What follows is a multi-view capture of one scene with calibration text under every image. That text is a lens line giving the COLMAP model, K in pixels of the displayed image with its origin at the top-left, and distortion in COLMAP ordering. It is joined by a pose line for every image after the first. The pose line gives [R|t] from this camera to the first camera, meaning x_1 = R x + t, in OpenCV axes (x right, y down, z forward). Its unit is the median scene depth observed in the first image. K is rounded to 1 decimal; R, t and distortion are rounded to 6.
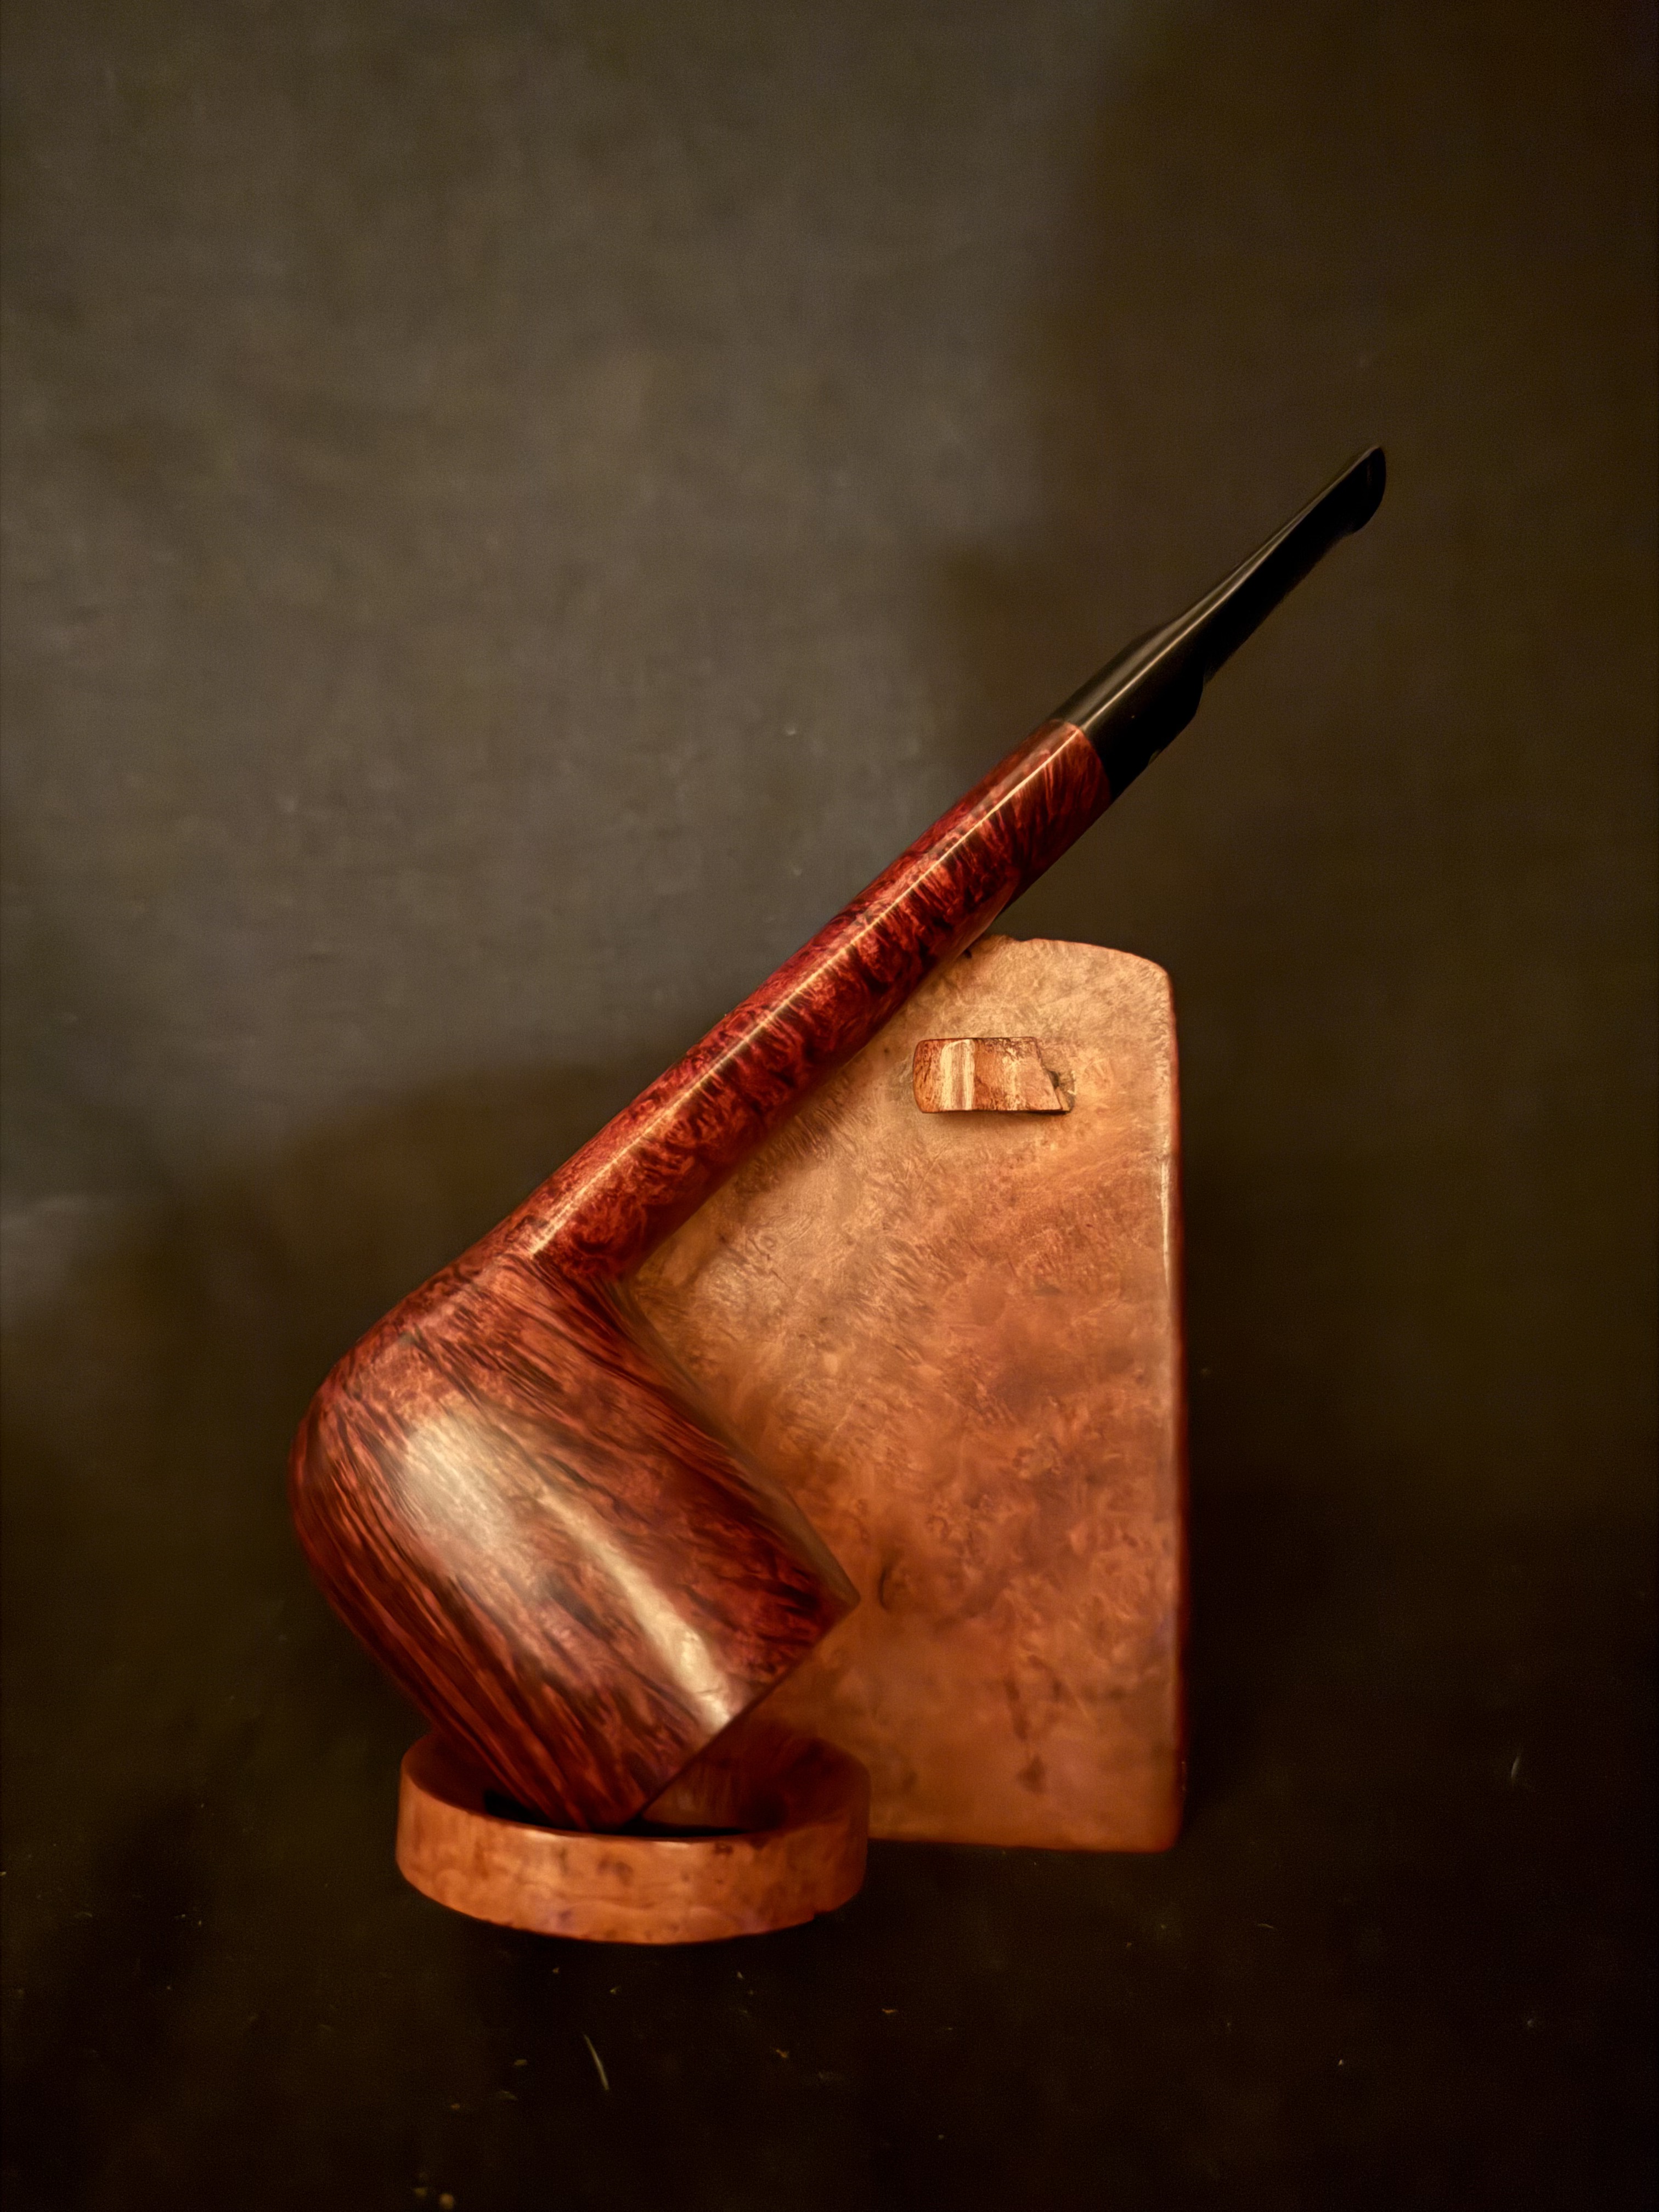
lens RADIAL K [[1621.6, 0, 829.5], [0, 1621.6, 1106.0], [0, 0, 1]] dist [0.157008, -0.476612]
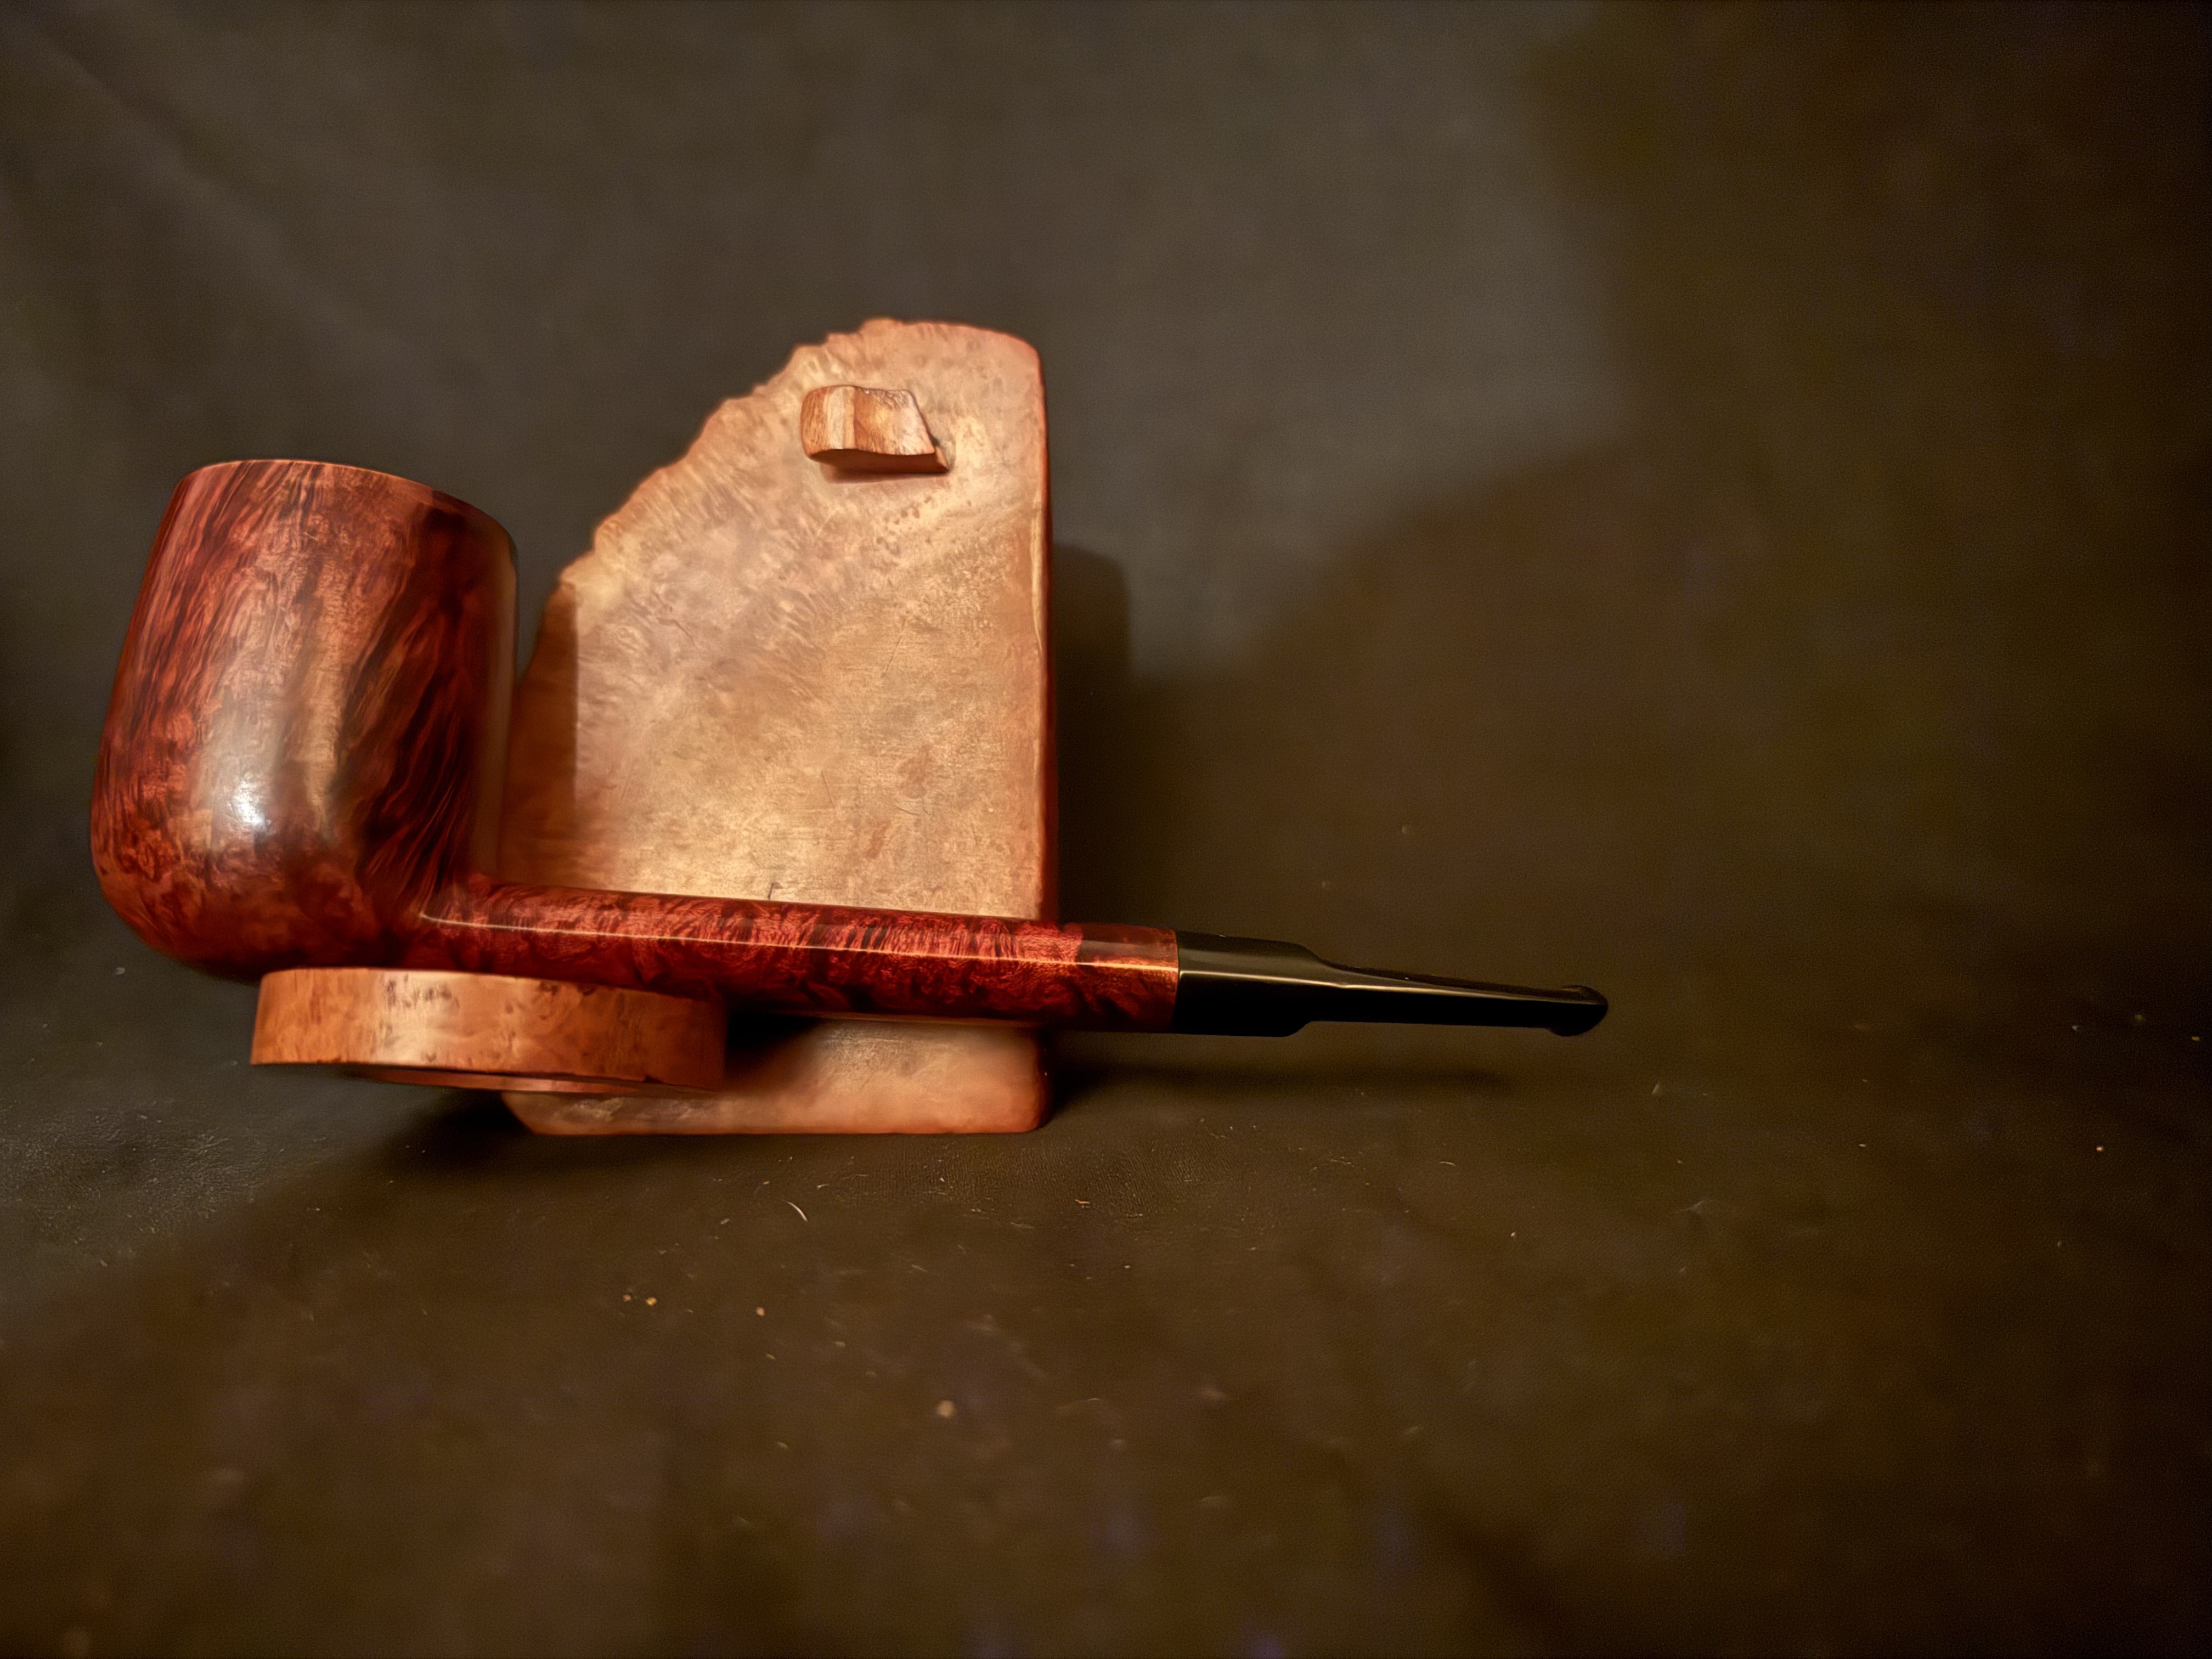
lens RADIAL K [[1621.6, 0, 1106.0], [0, 1621.6, 829.5], [0, 0, 1]] dist [0.157008, -0.476612]
pose [[0.995172, 0.004683, 0.098034, 0.146968], [0.004482, 0.995650, -0.093063, 0.349930], [-0.098043, 0.093053, 0.990822, -0.082211]]
